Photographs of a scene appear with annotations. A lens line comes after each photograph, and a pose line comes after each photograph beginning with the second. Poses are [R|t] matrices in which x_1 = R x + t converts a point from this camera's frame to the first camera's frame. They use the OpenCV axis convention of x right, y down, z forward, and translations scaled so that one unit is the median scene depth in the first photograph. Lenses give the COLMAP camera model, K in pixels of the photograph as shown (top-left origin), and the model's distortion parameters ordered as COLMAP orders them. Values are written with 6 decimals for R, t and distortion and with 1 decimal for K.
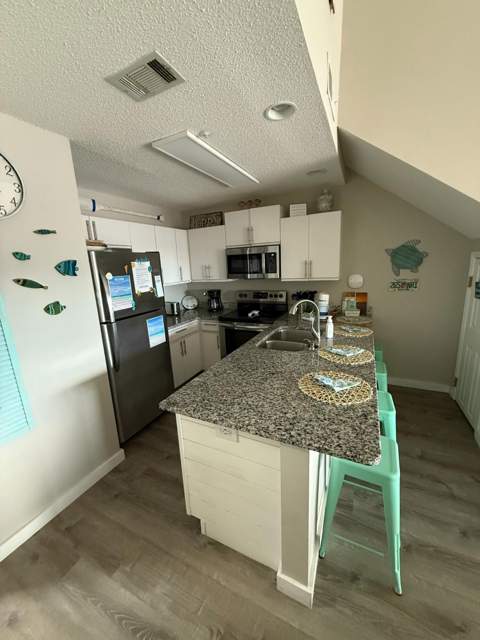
lens RADIAL K [[254.1, 0, 239.8], [0, 254.1, 317.8], [0, 0, 1]] dist [-0.000548, 0.000035]
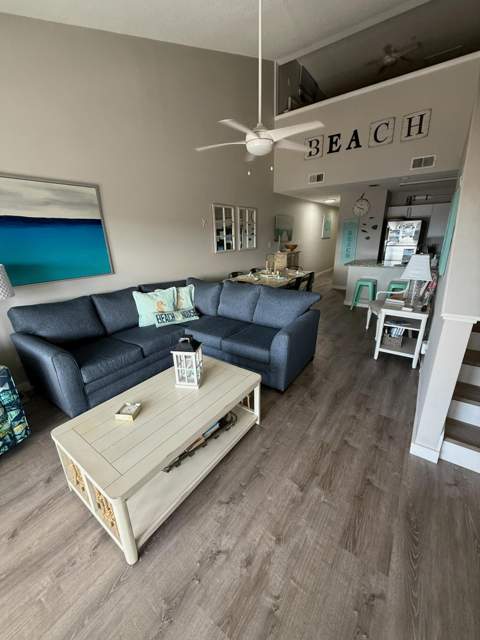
lens RADIAL K [[254.1, 0, 239.8], [0, 254.1, 317.8], [0, 0, 1]] dist [-0.000548, 0.000035]
pose [[-0.163065, 0.354933, -0.920561, 2.390239], [-0.174451, 0.907976, 0.380982, -0.044831], [0.971070, 0.222718, -0.086140, -0.200938]]
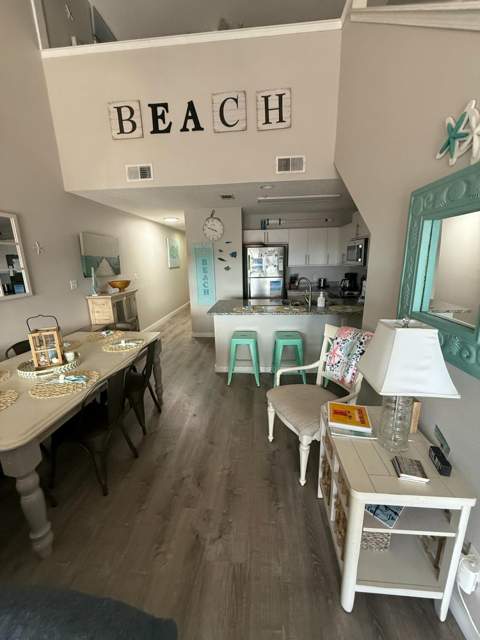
lens RADIAL K [[254.1, 0, 239.8], [0, 254.1, 317.8], [0, 0, 1]] dist [-0.000548, 0.000035]
pose [[0.376032, 0.249528, -0.892376, 1.387763], [-0.184665, 0.963921, 0.191719, -0.050512], [0.908019, 0.092698, 0.408544, -0.017157]]
